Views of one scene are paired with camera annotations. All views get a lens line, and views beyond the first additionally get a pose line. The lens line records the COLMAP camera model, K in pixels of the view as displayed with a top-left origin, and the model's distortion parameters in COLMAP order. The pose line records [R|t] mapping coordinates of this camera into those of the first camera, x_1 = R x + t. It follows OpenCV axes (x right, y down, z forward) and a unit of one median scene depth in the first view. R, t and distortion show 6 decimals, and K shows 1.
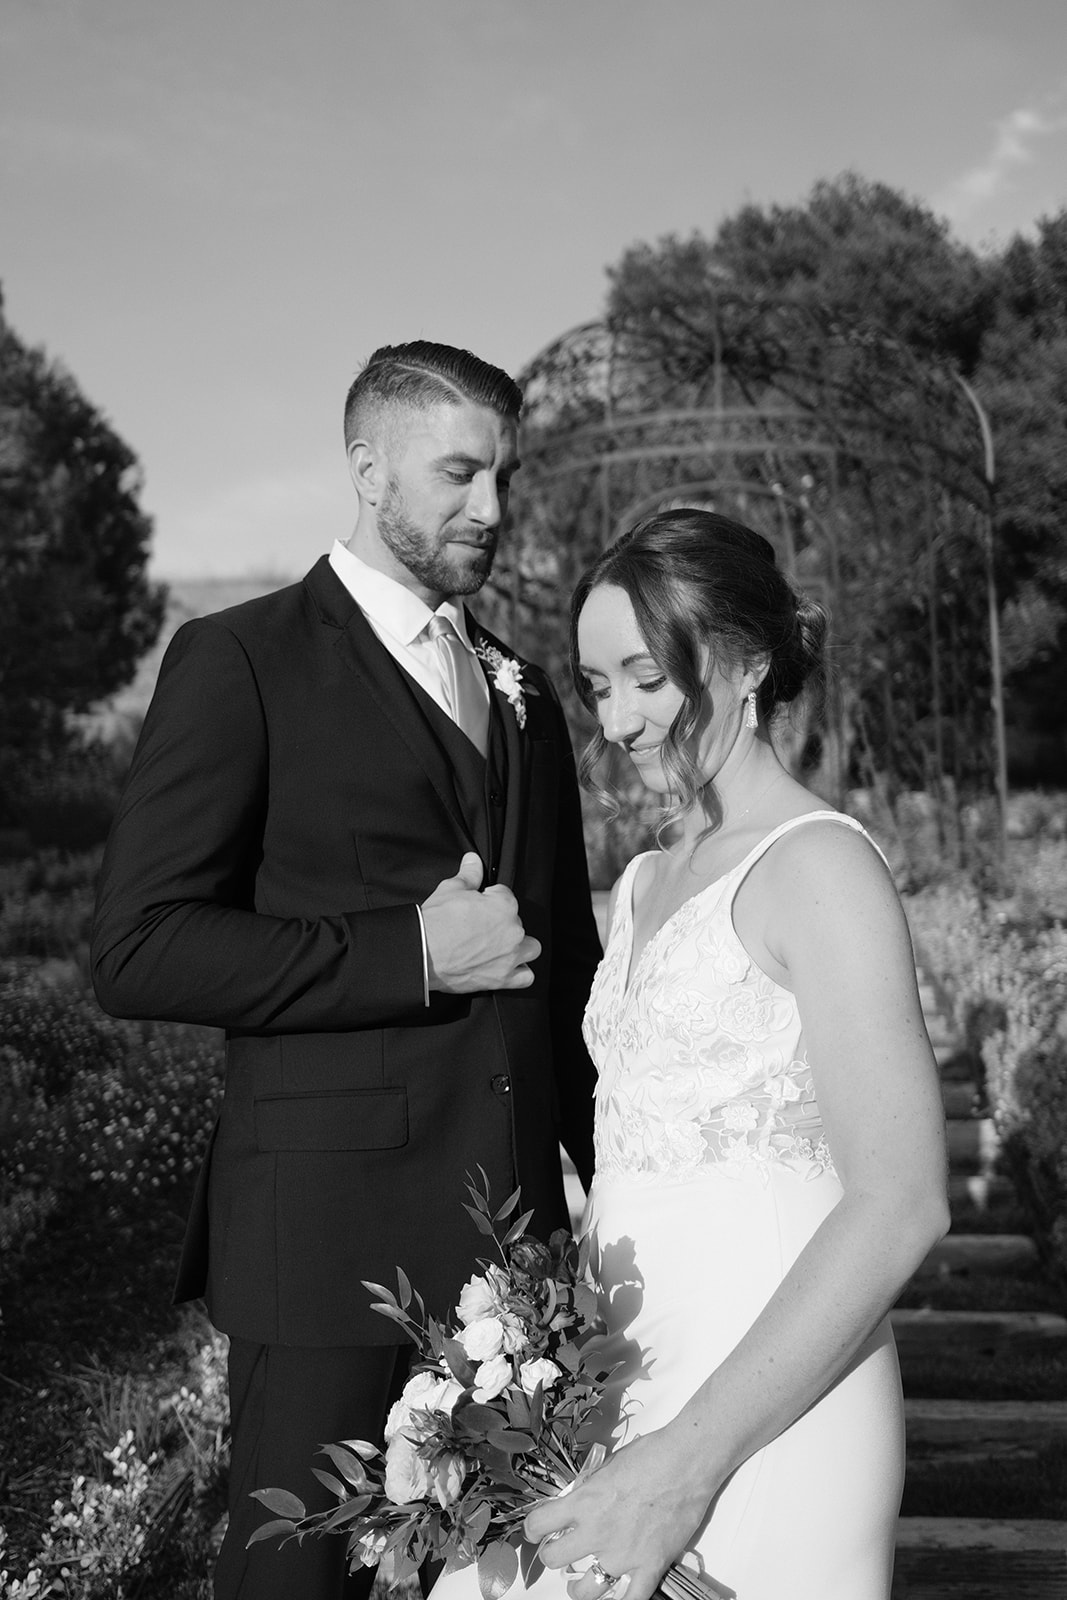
lens RADIAL K [[1534.1, 0, 533.5], [0, 1534.1, 800.0], [0, 0, 1]] dist [0.002428, 0.005651]
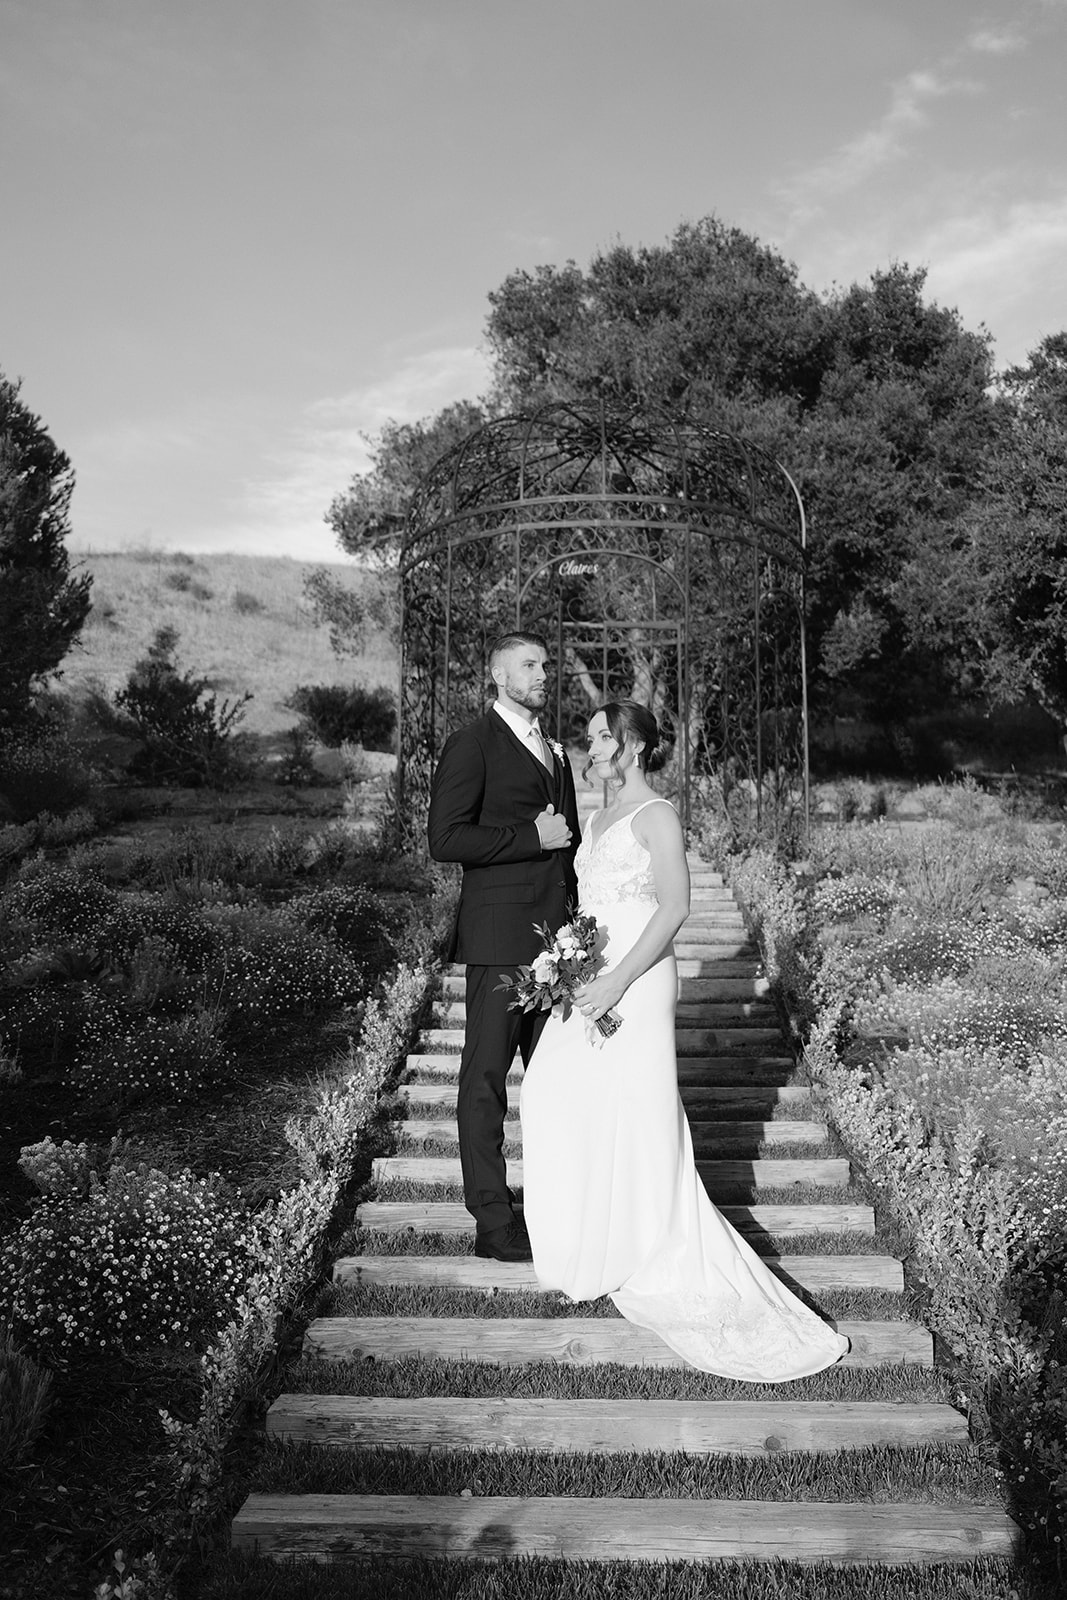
lens RADIAL K [[1534.1, 0, 533.5], [0, 1534.1, 800.0], [0, 0, 1]] dist [0.002428, 0.005651]
pose [[0.995690, 0.013709, 0.091722, -0.019091], [-0.014943, 0.999807, 0.012773, -0.001110], [-0.091529, -0.014089, 0.995703, -0.111035]]
